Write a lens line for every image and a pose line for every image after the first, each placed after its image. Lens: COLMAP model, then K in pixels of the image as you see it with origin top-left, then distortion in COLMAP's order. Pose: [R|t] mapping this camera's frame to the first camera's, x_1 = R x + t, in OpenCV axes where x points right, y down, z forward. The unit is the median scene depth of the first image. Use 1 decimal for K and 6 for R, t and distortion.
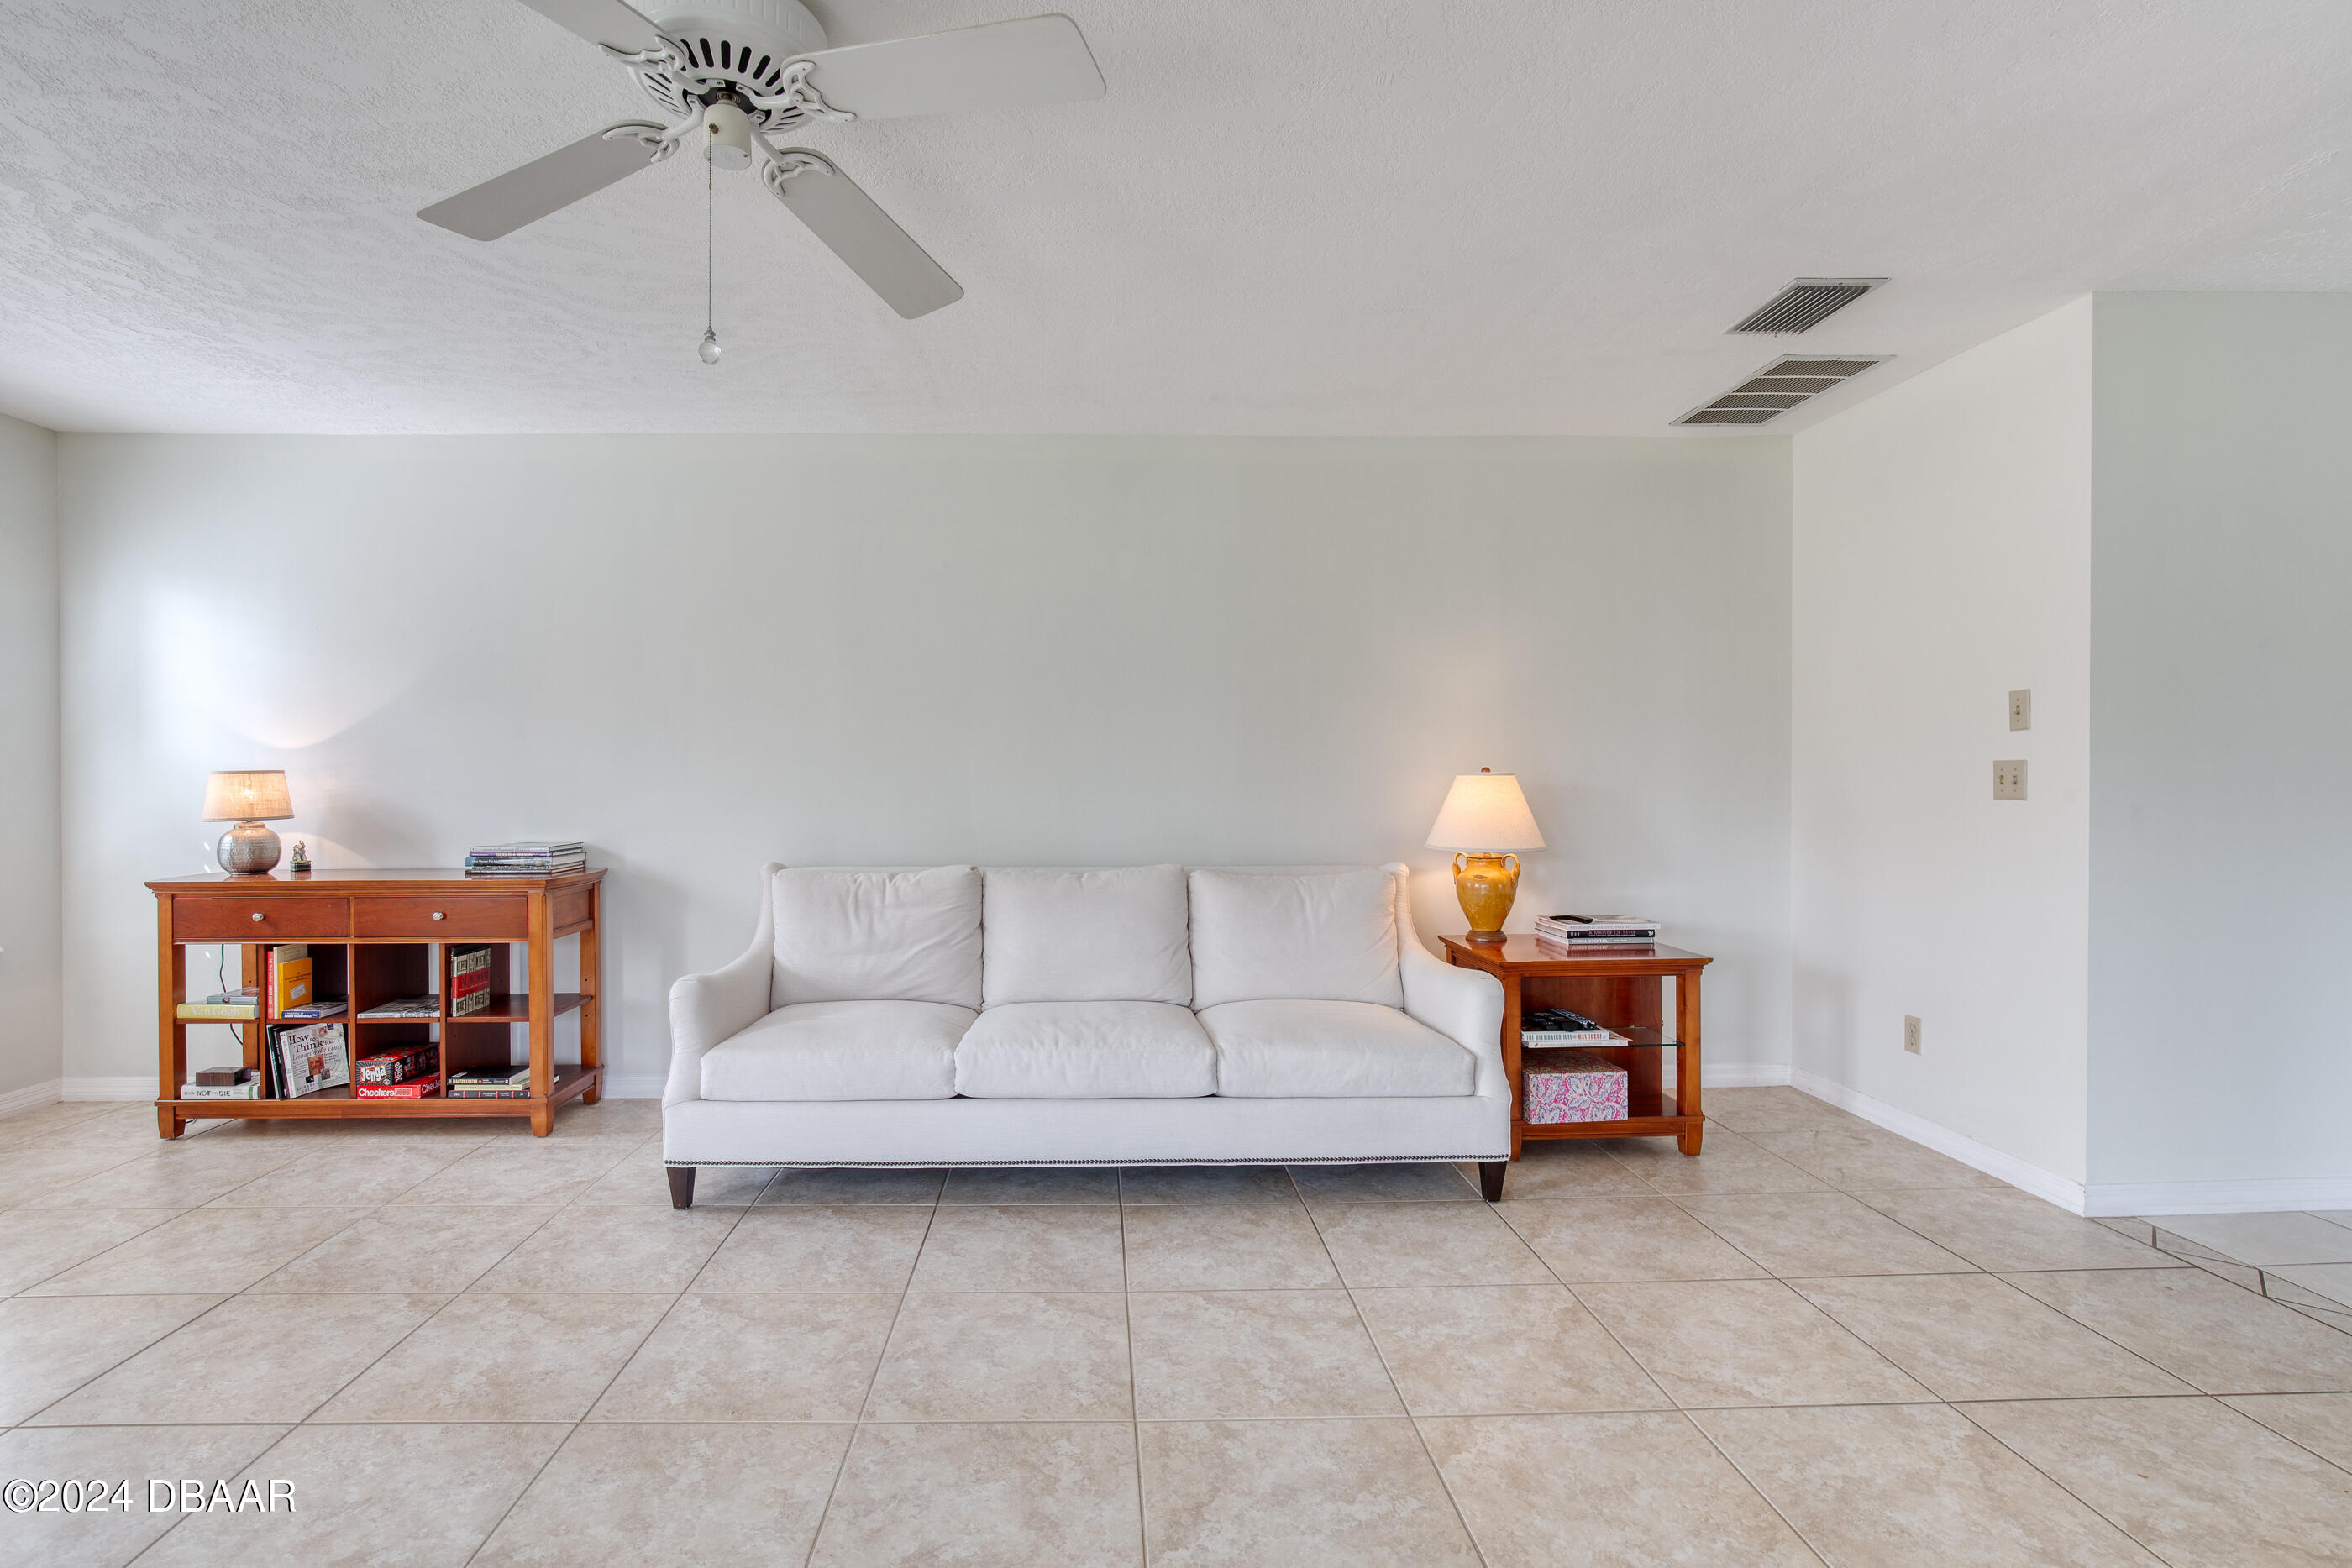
lens RADIAL K [[1097.8, 0, 1109.9], [0, 1097.8, 788.5], [0, 0, 1]] dist [-0.012737, 0.000232]
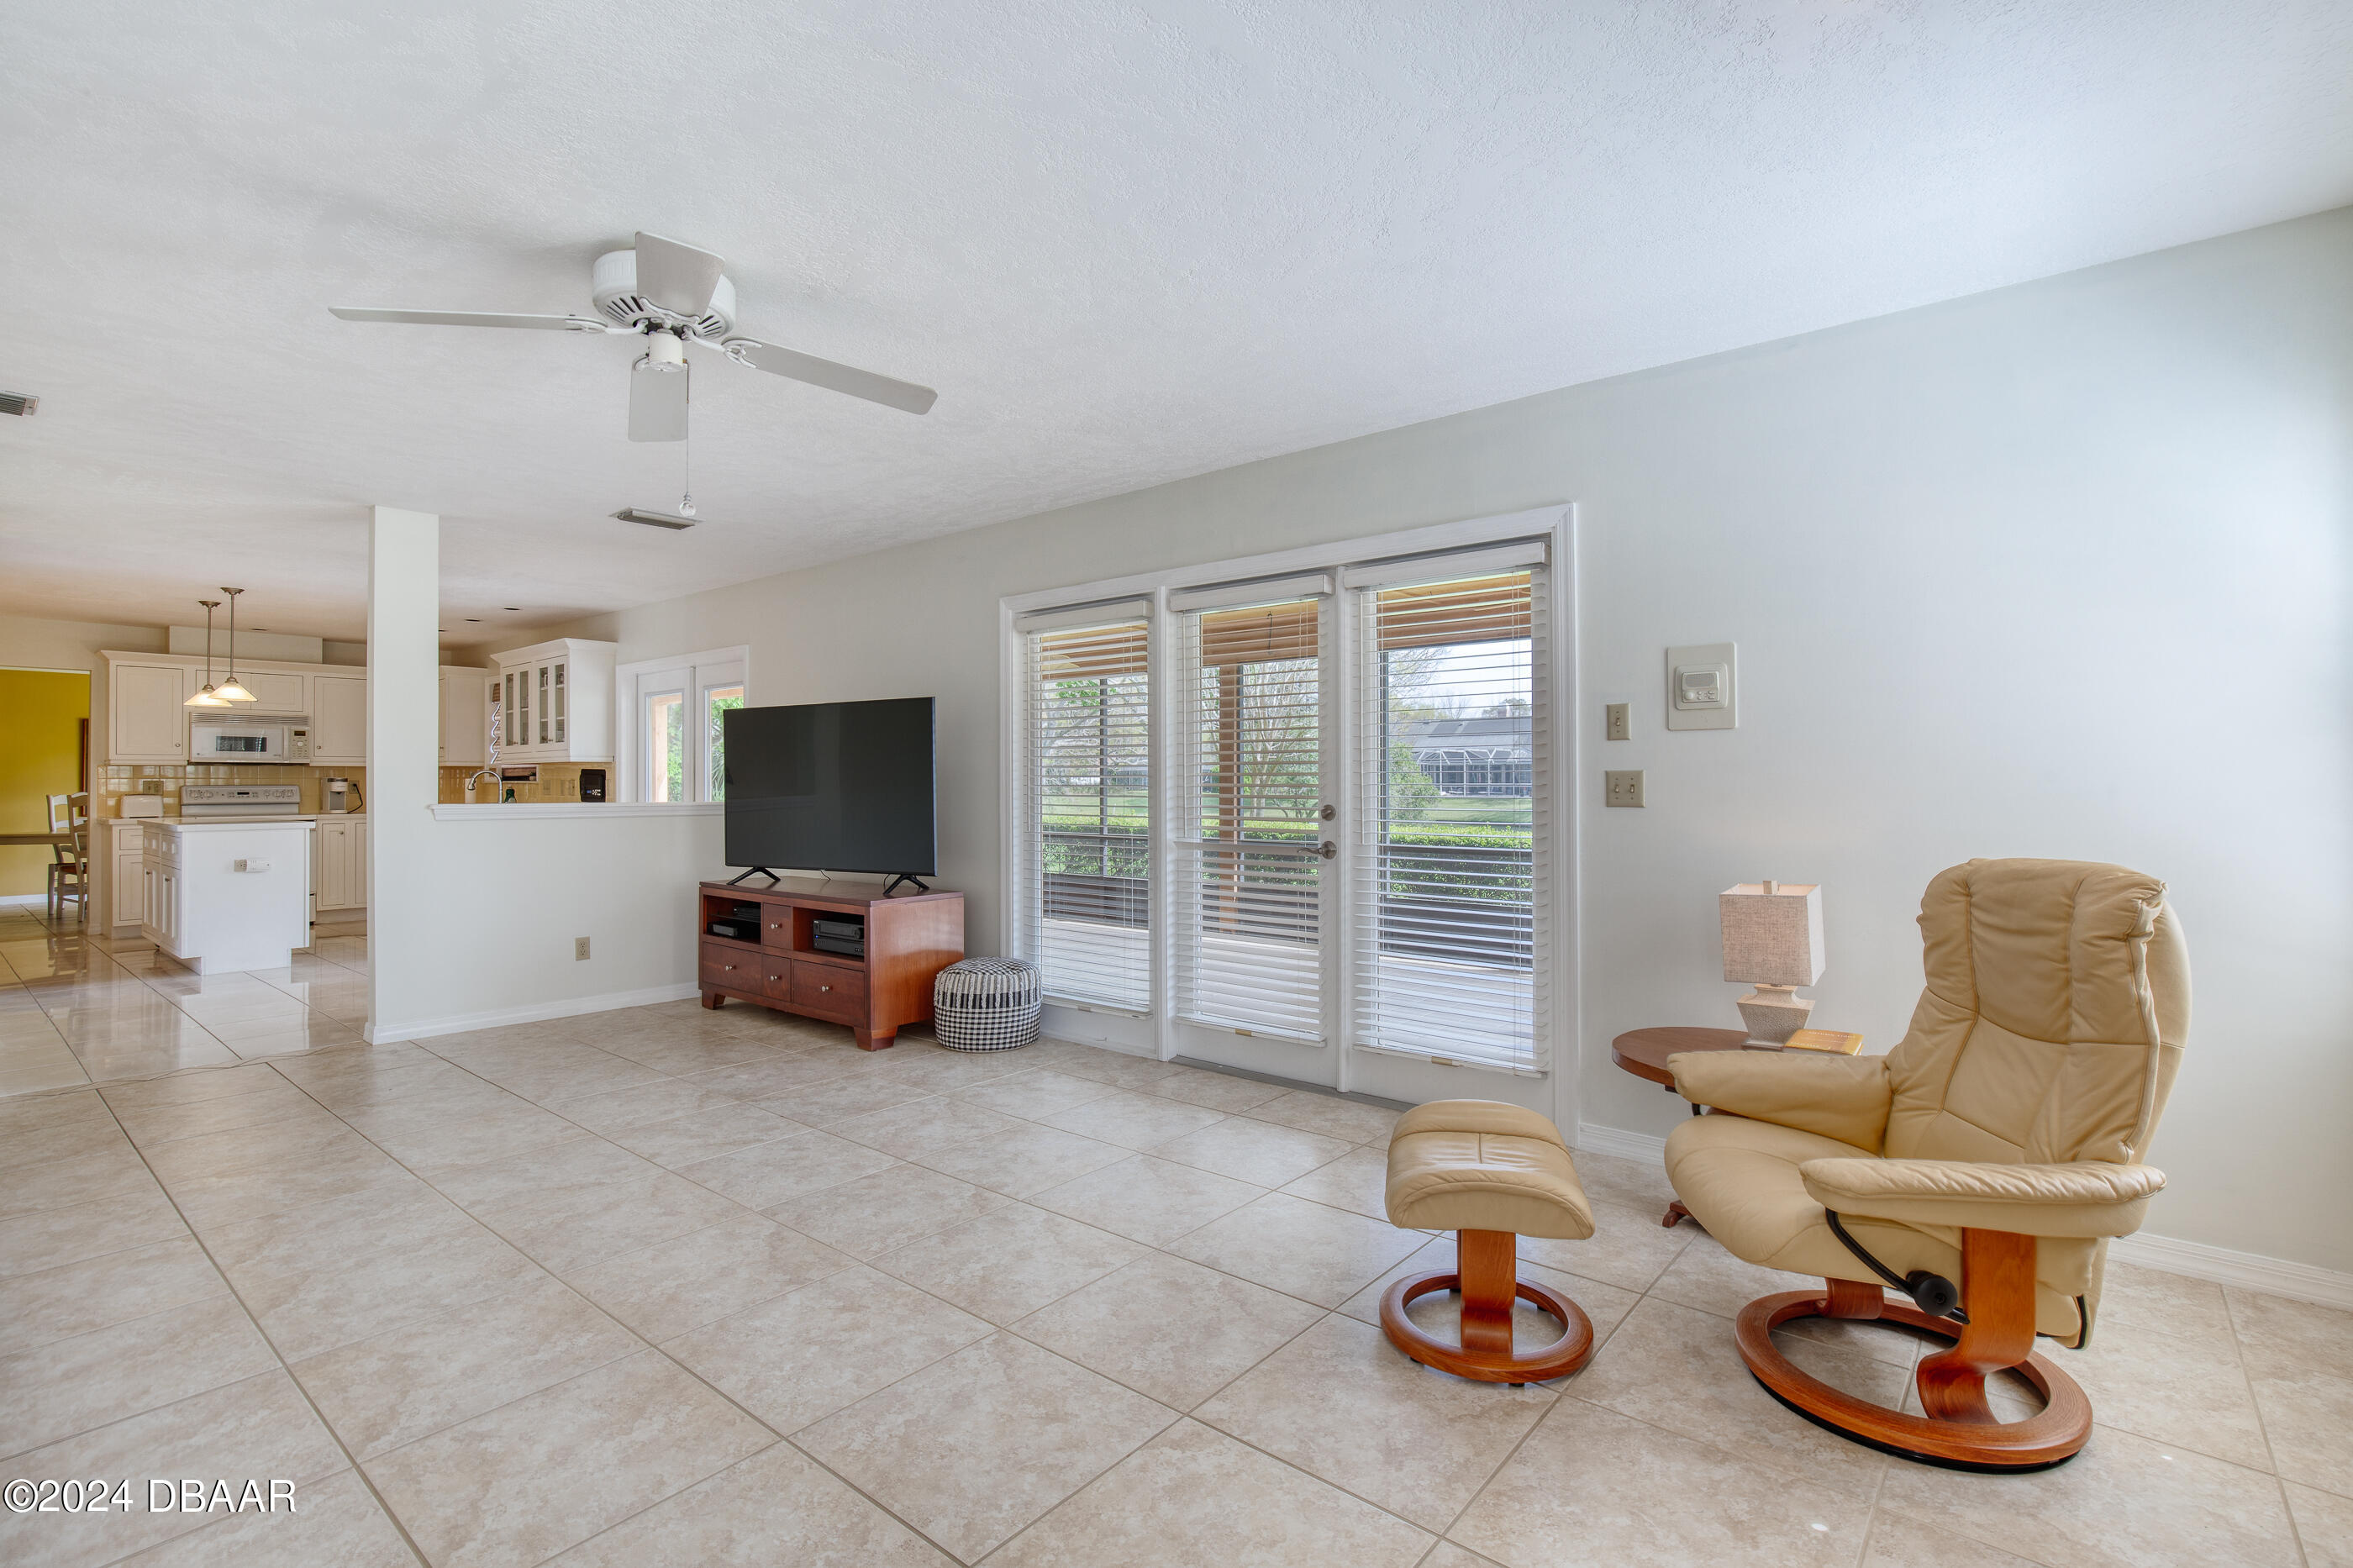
lens RADIAL K [[1073.4, 0, 1171.7], [0, 1073.4, 776.4], [0, 0, 1]] dist [-0.011943, 0.006335]
pose [[-0.757940, 0.008148, 0.652273, -0.921106], [0.011428, 0.999934, 0.000789, -0.007065], [-0.652224, 0.008052, -0.757983, 0.838231]]
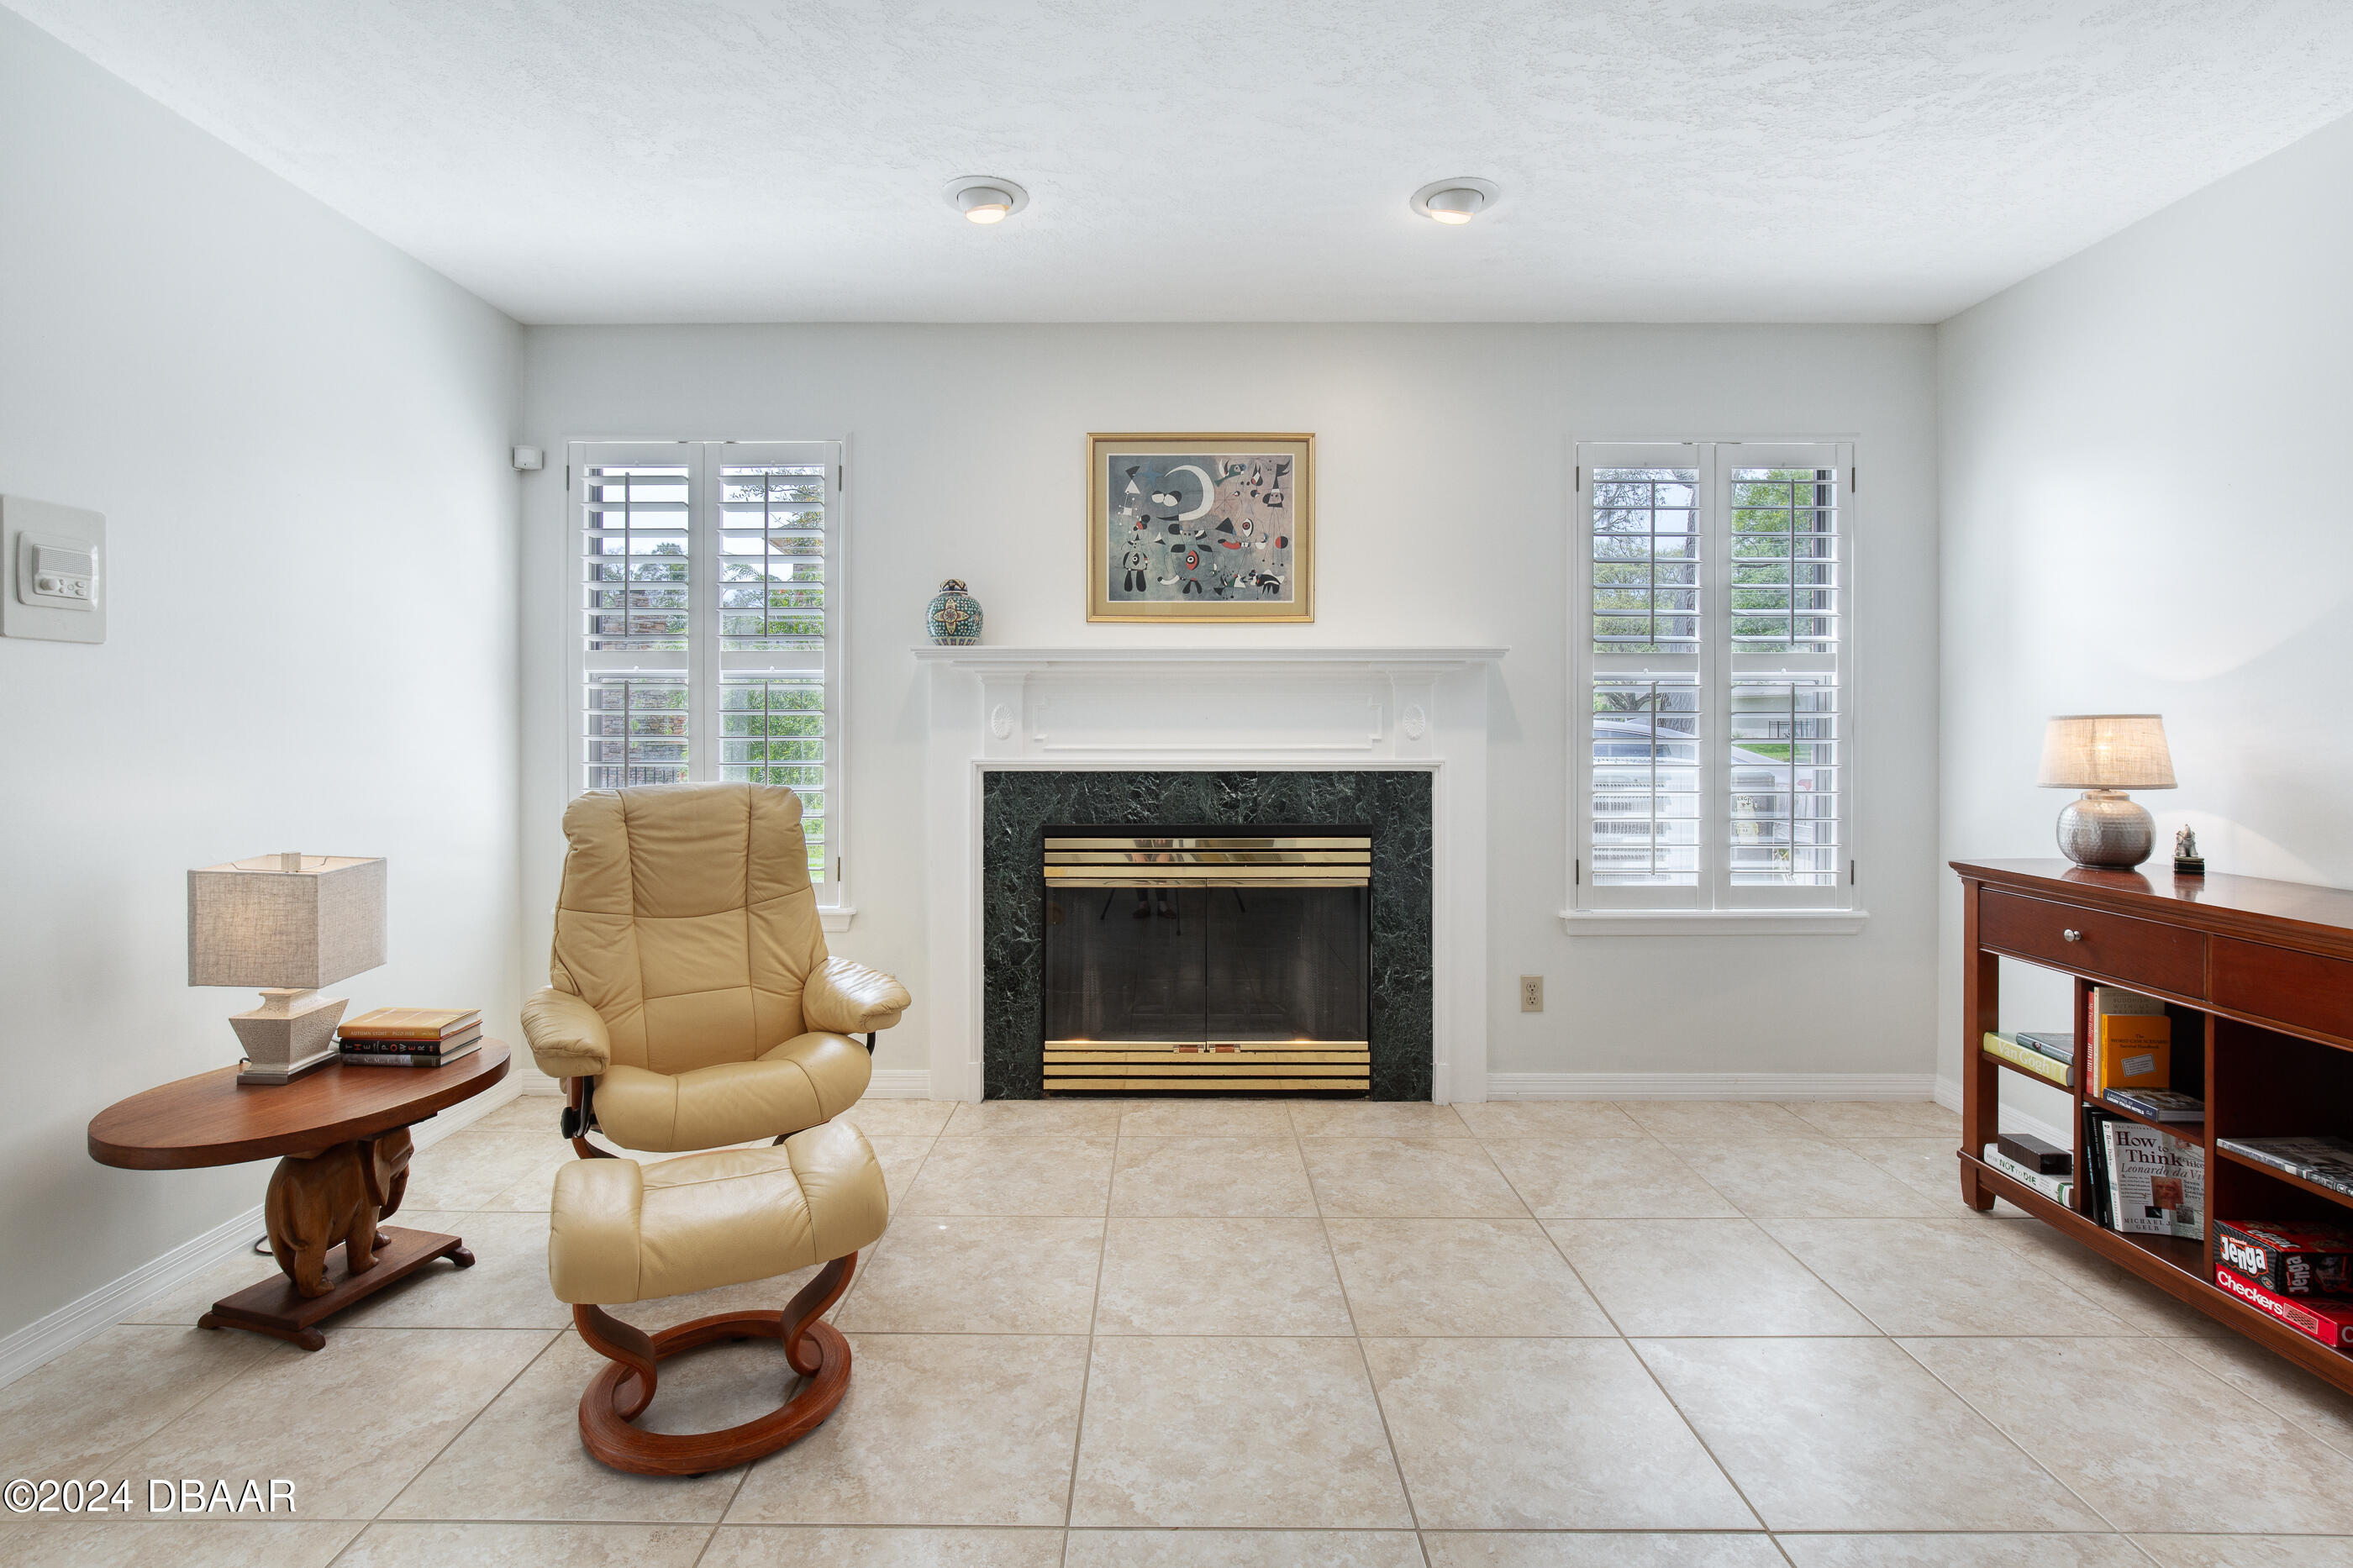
lens RADIAL K [[1084.3, 0, 1167.2], [0, 1084.3, 724.3], [0, 0, 1]] dist [-0.017059, 0.005884]
pose [[-0.020494, 0.002174, -0.999788, -0.115855], [-0.011835, 0.999927, 0.002416, -0.005624], [0.999720, 0.011882, -0.020467, 0.457534]]
